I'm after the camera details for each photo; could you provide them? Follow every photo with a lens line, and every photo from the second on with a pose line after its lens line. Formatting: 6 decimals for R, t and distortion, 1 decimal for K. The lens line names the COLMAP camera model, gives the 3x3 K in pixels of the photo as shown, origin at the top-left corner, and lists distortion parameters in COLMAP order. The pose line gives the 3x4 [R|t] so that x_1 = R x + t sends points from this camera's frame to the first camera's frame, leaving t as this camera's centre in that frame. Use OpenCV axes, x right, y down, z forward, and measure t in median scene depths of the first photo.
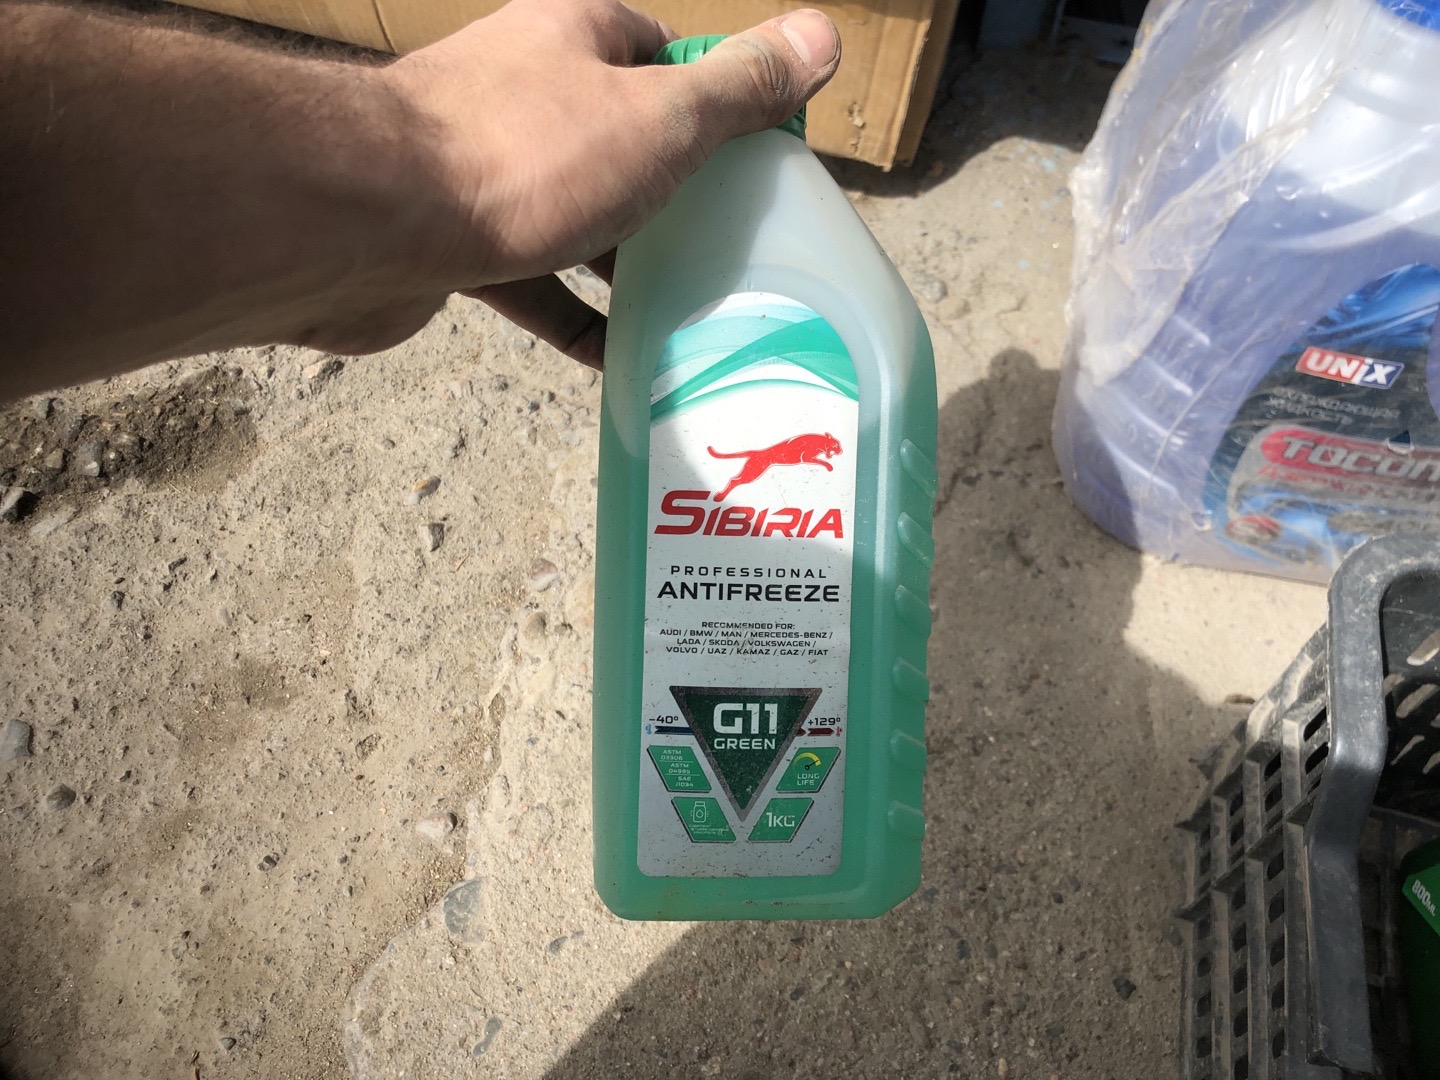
lens RADIAL K [[1219.2, 0, 747.1], [0, 1219.2, 536.9], [0, 0, 1]] dist [0.003144, 0.011132]
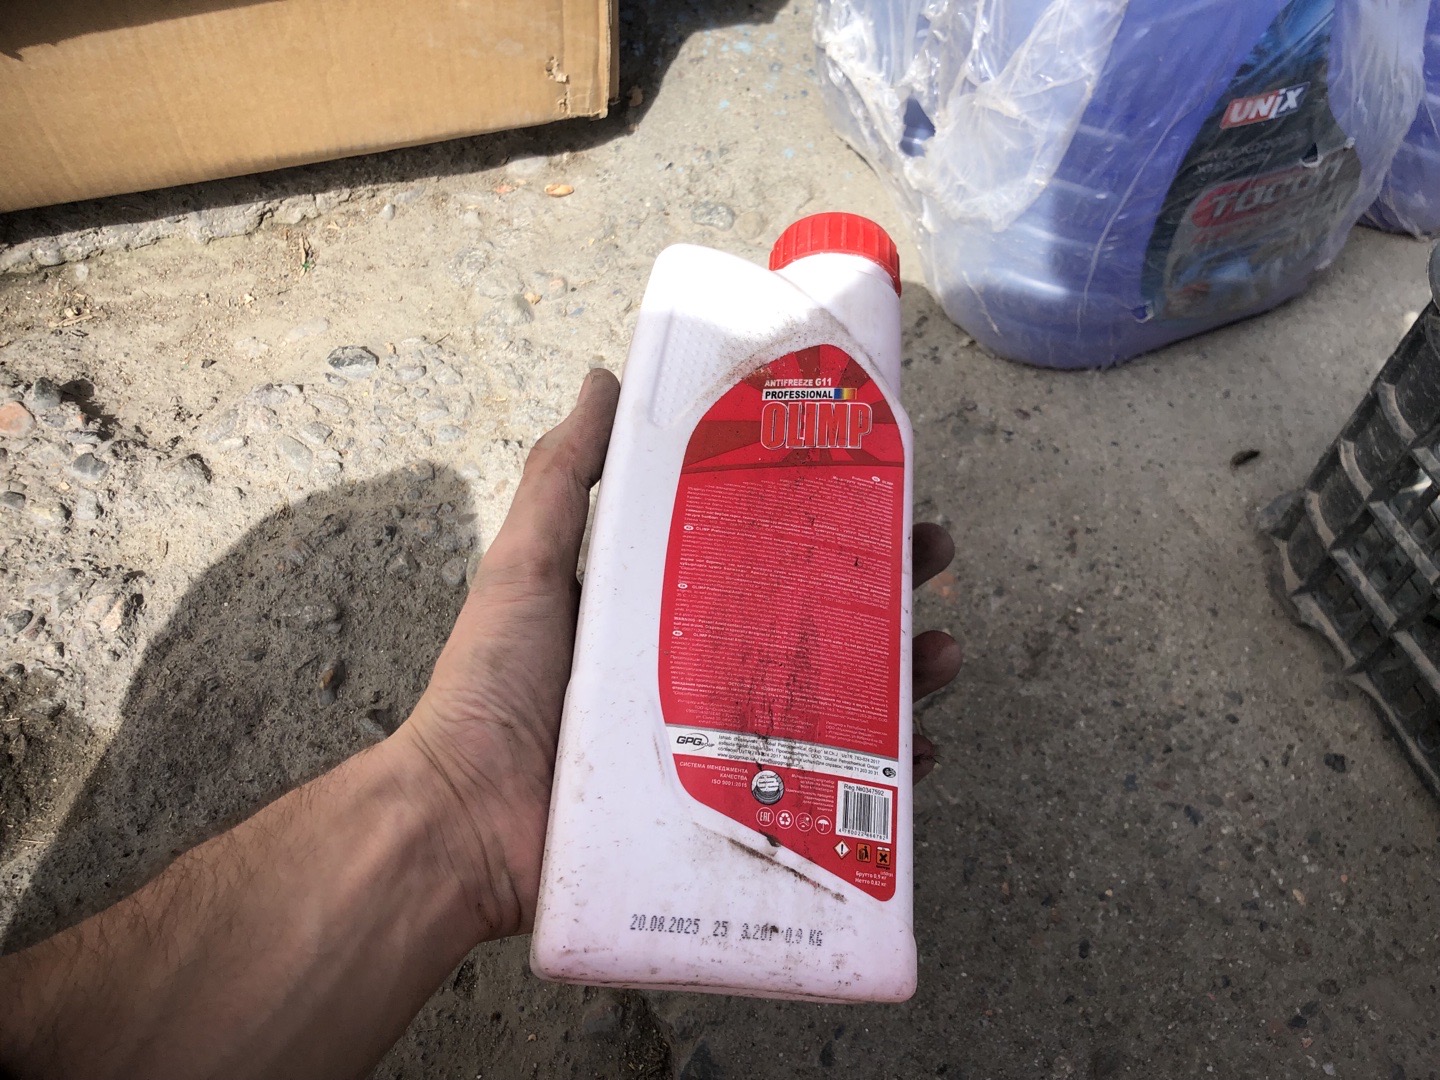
lens RADIAL K [[1219.2, 0, 750.5], [0, 1219.2, 520.8], [0, 0, 1]] dist [0.003144, 0.011132]
pose [[0.843342, -0.467361, 0.265232, -0.218524], [0.454475, 0.883683, 0.112058, -0.110670], [-0.286753, 0.026038, 0.957651, 0.140023]]
